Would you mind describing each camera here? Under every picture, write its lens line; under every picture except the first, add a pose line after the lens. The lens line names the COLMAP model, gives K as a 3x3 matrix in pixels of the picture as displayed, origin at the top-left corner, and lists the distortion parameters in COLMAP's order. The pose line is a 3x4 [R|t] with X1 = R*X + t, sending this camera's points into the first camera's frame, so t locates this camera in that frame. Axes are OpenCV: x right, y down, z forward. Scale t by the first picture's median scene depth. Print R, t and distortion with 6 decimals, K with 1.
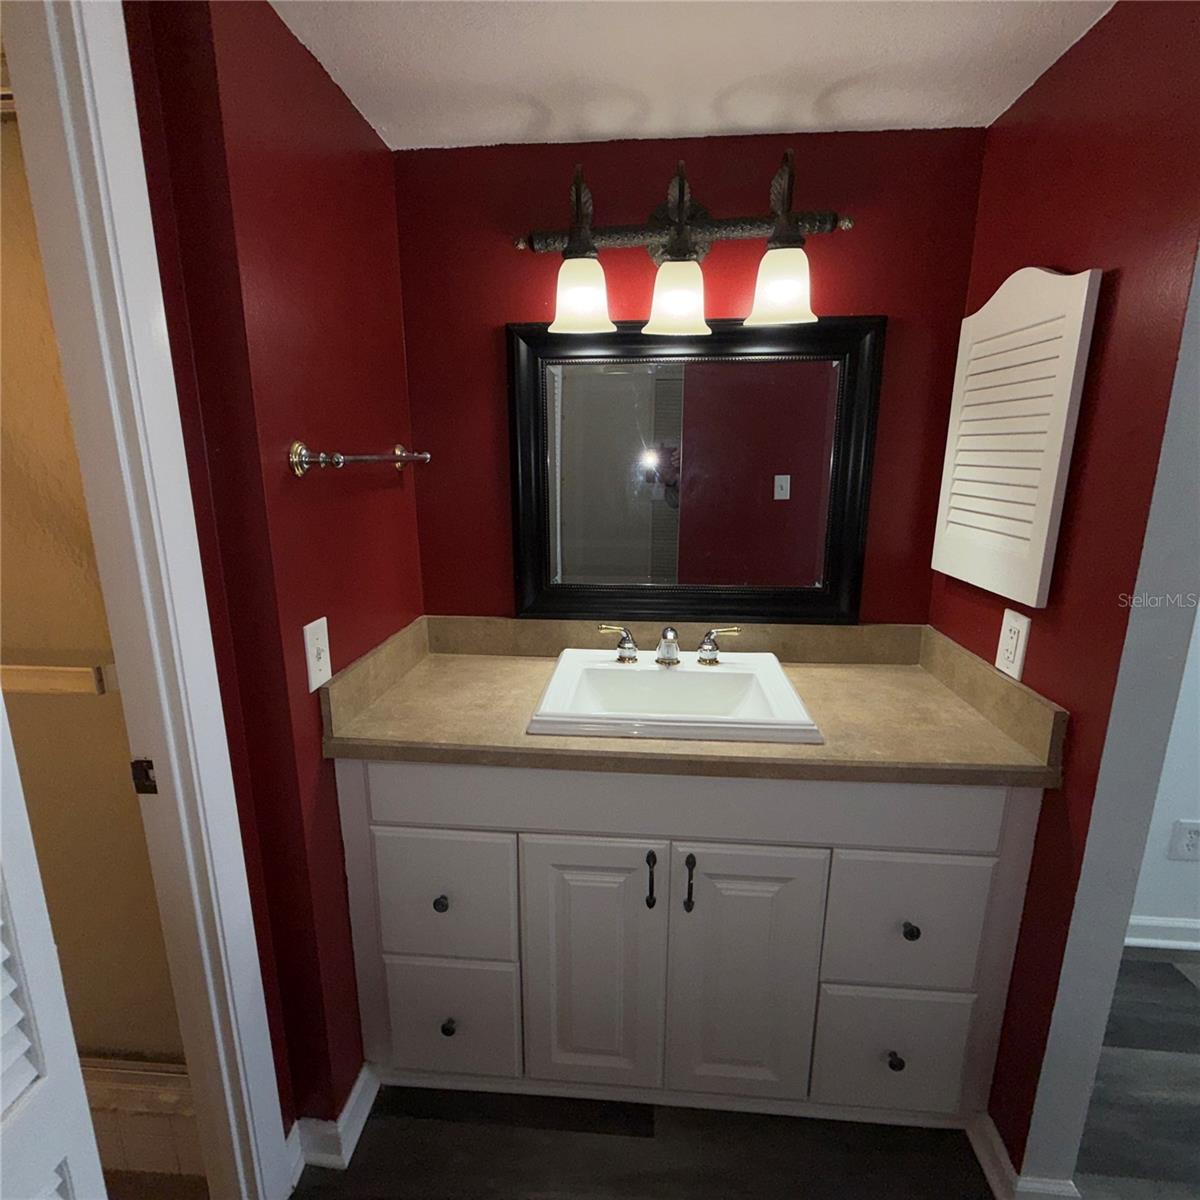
lens RADIAL K [[630.8, 0, 598.0], [0, 630.8, 602.3], [0, 0, 1]] dist [0.005220, 0.002030]
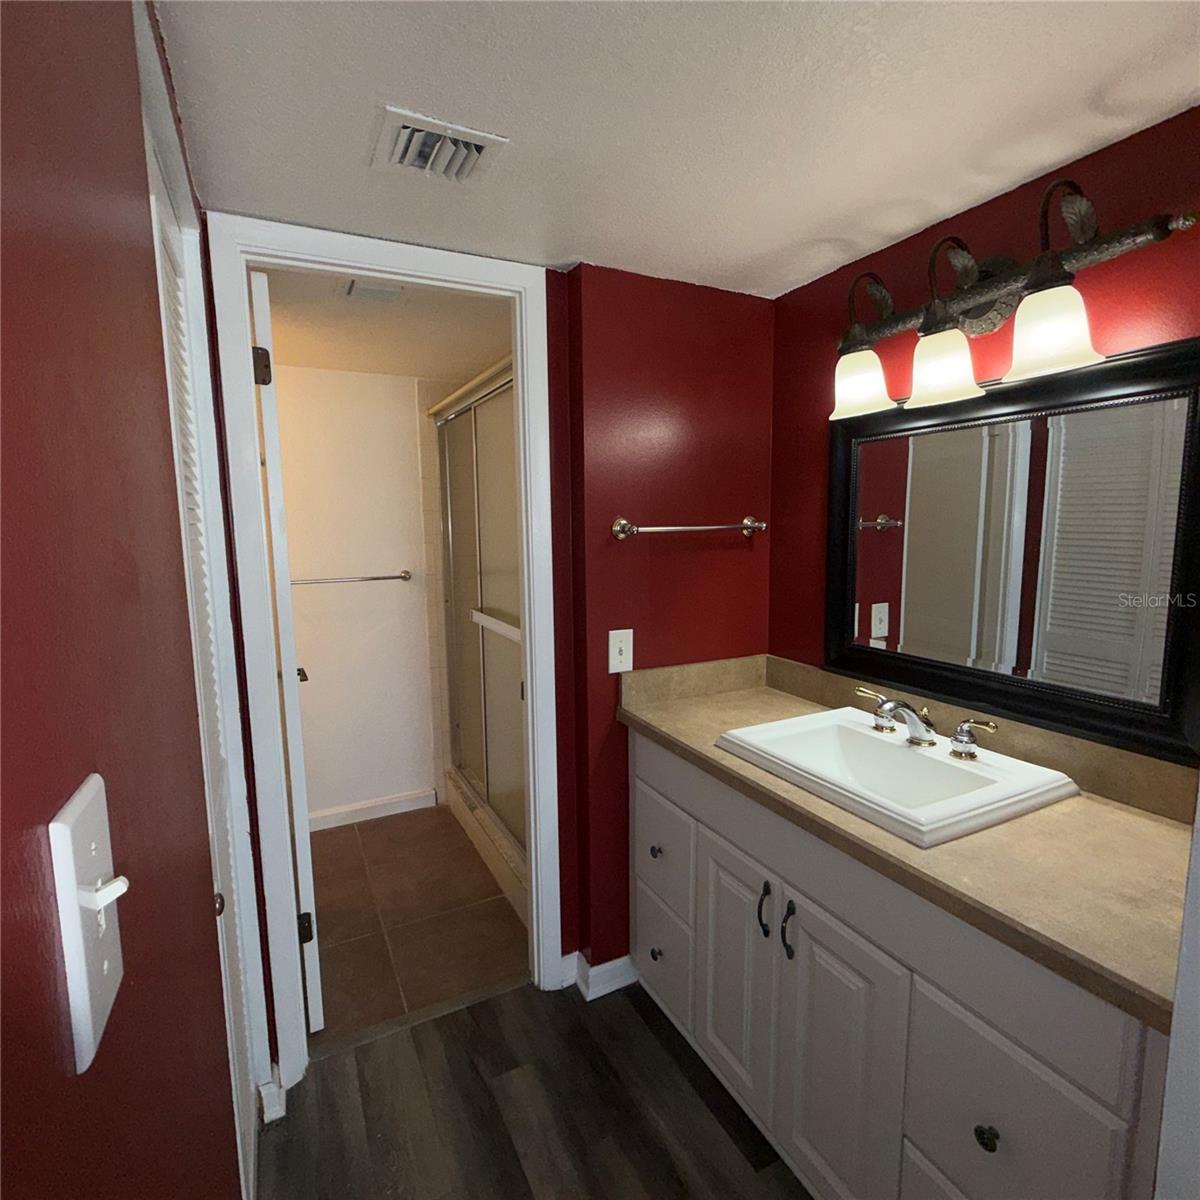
lens RADIAL K [[650.5, 0, 600.0], [0, 650.5, 600.0], [0, 0, 1]] dist [0.024237, -0.001180]
pose [[0.517638, 0.097396, -0.850038, 0.754032], [-0.178209, 0.983984, 0.004221, -0.036295], [0.836835, 0.149300, 0.526704, 0.072500]]
